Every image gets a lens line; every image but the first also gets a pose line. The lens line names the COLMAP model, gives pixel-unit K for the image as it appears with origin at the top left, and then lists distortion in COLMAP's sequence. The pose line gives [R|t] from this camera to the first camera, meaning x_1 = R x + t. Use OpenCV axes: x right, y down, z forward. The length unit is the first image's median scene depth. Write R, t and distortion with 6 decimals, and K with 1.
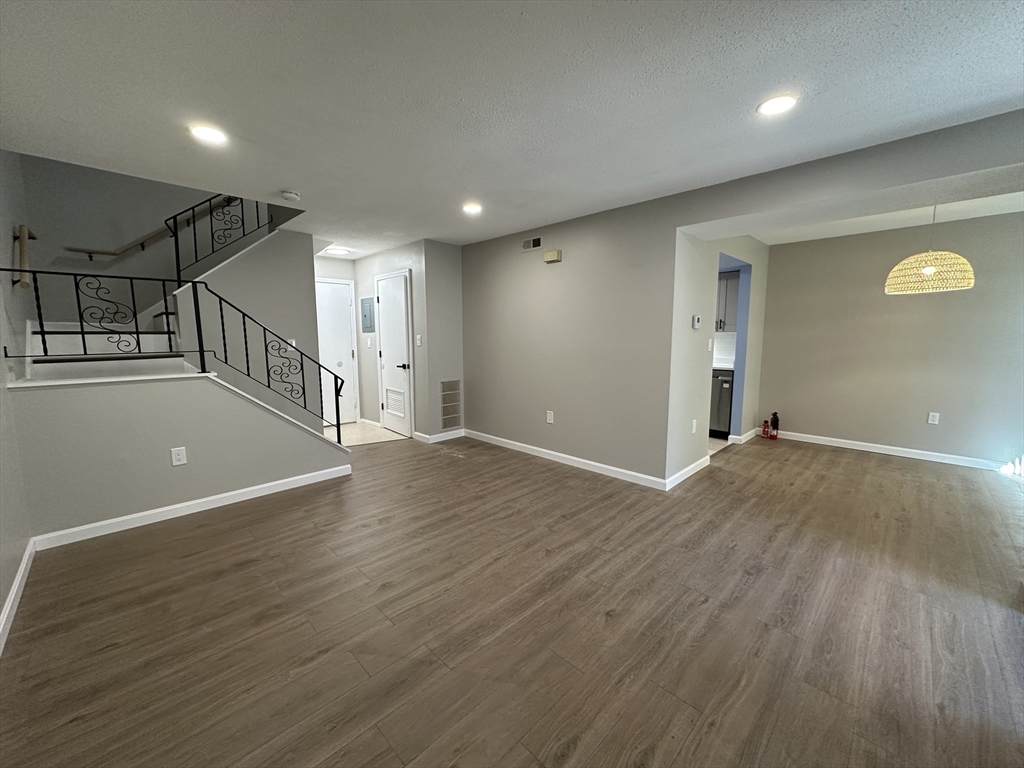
lens RADIAL K [[406.2, 0, 513.6], [0, 406.2, 381.9], [0, 0, 1]] dist [0.003425, -0.000196]
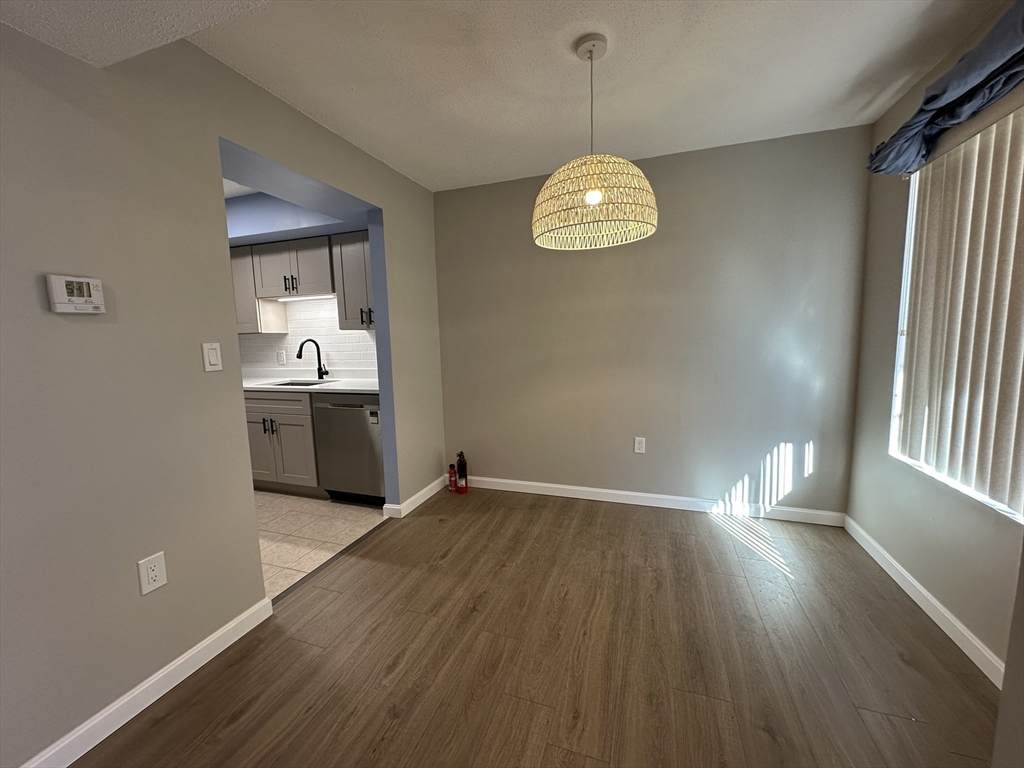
lens RADIAL K [[406.2, 0, 511.9], [0, 406.2, 383.3], [0, 0, 1]] dist [0.003425, -0.000196]
pose [[0.900848, -0.075017, 0.427604, 0.536014], [0.075954, 0.997000, 0.014894, -0.043282], [-0.427439, 0.019061, 0.903843, 0.455833]]
